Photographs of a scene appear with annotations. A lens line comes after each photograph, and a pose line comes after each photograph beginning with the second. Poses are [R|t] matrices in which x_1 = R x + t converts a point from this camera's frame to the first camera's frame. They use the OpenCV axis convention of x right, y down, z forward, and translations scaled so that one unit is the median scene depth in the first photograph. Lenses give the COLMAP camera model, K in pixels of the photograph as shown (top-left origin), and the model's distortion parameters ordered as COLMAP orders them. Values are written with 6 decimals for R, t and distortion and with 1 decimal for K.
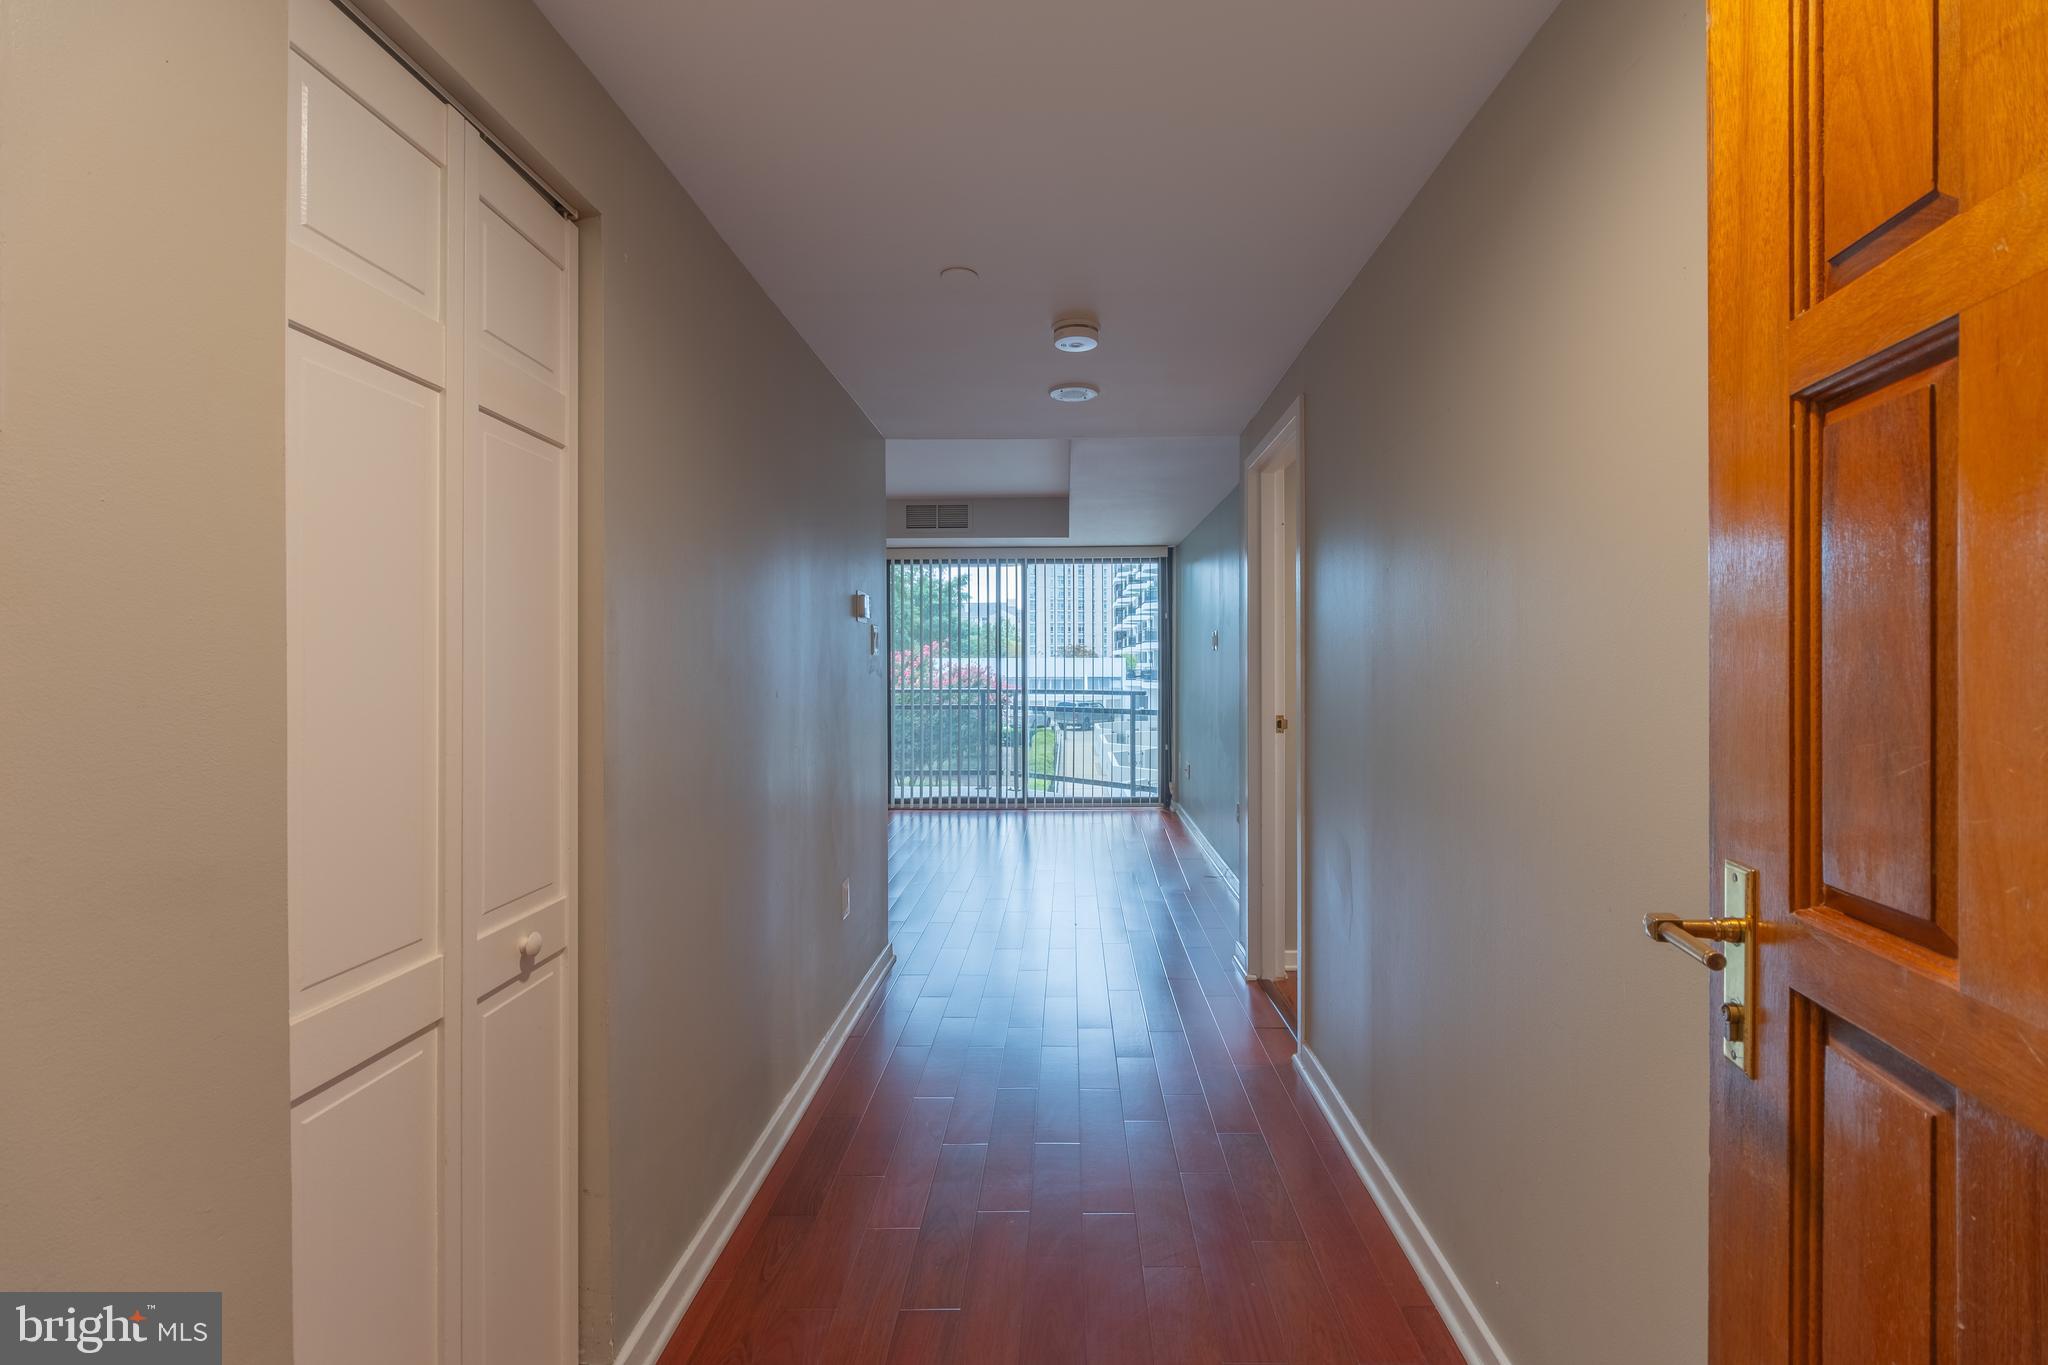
lens RADIAL K [[910.0, 0, 1034.6], [0, 910.0, 643.8], [0, 0, 1]] dist [-0.001857, 0.000168]
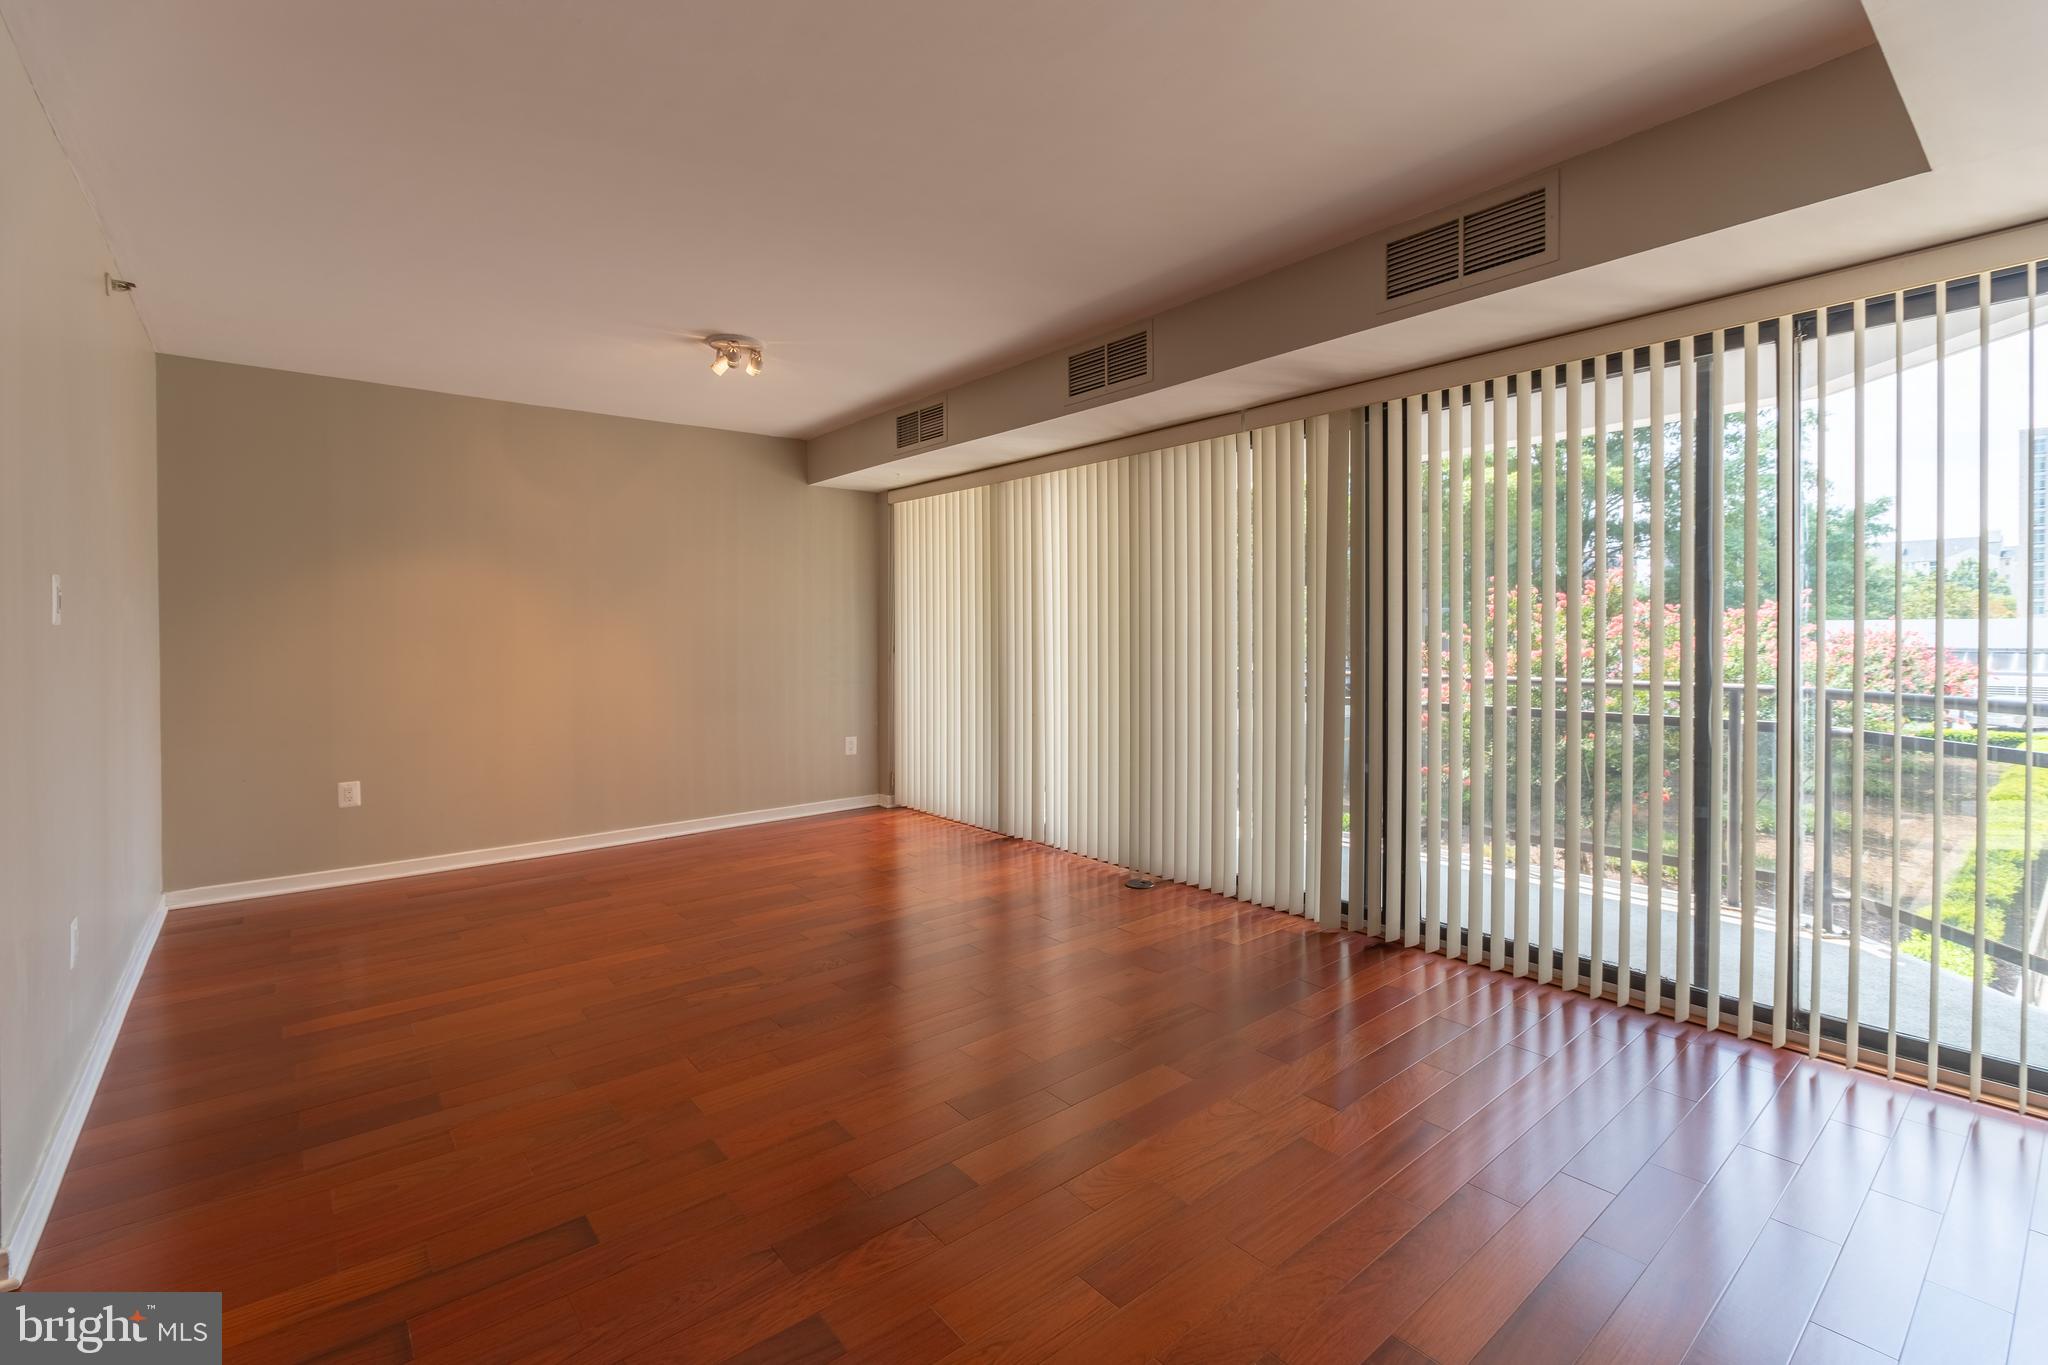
lens RADIAL K [[910.0, 0, 1034.6], [0, 910.0, 643.8], [0, 0, 1]] dist [-0.001857, 0.000168]
pose [[0.671326, 0.004329, -0.741150, 0.053866], [0.021518, 0.999448, 0.025328, 0.014091], [0.740850, -0.032952, 0.670862, 0.544548]]
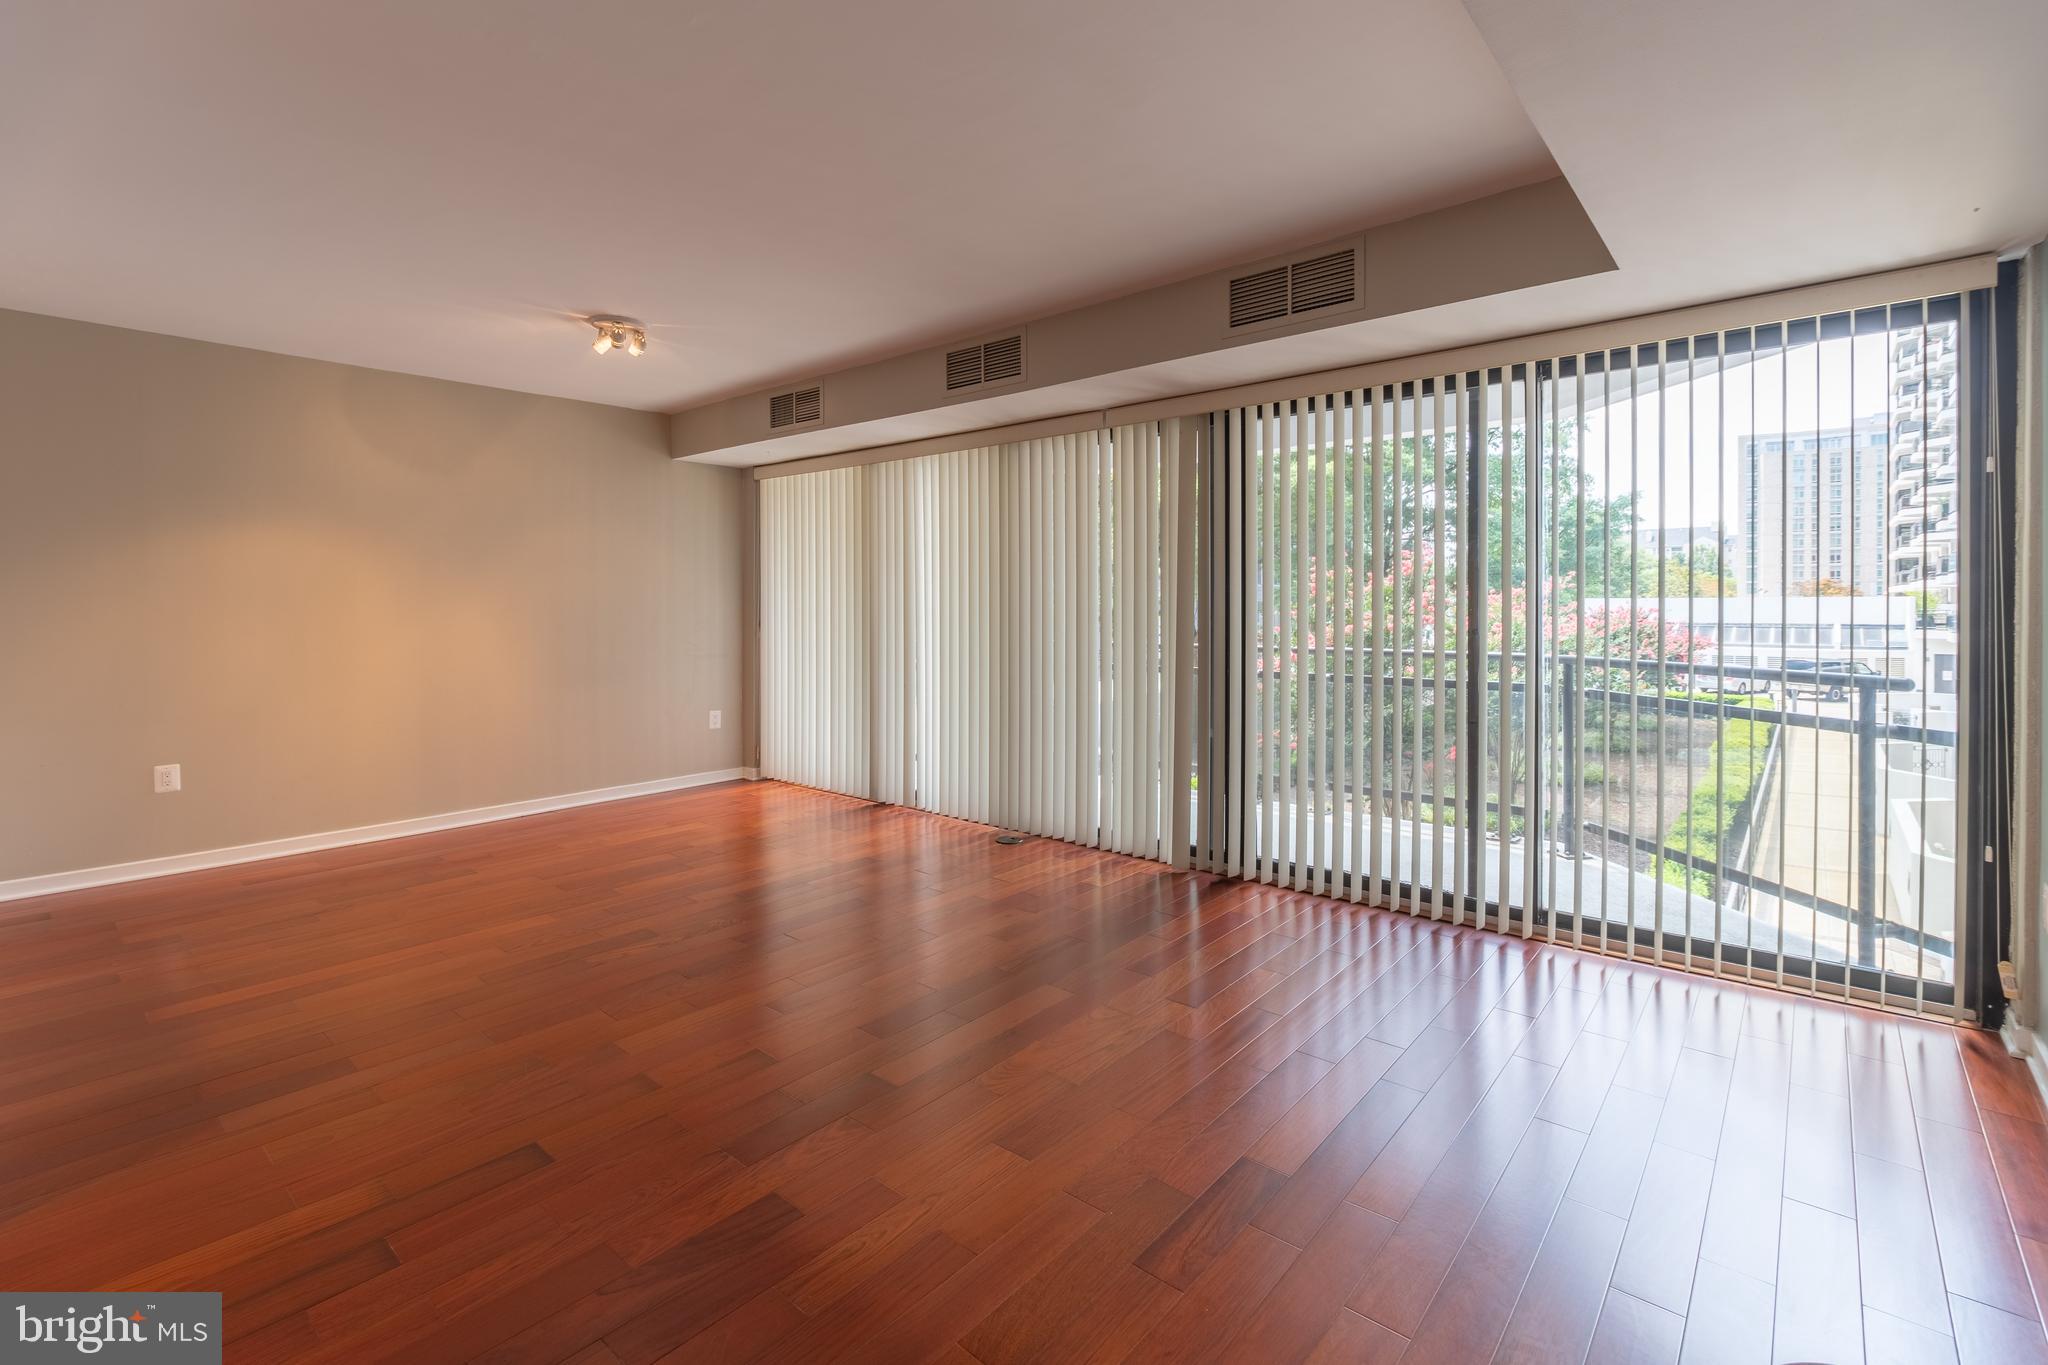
lens RADIAL K [[916.1, 0, 1022.8], [0, 916.1, 612.2], [0, 0, 1]] dist [-0.001868, -0.000090]
pose [[0.779977, 0.001485, -0.625806, 0.074227], [0.015911, 0.999627, 0.022202, 0.011872], [0.625606, -0.027275, 0.779662, 0.491269]]
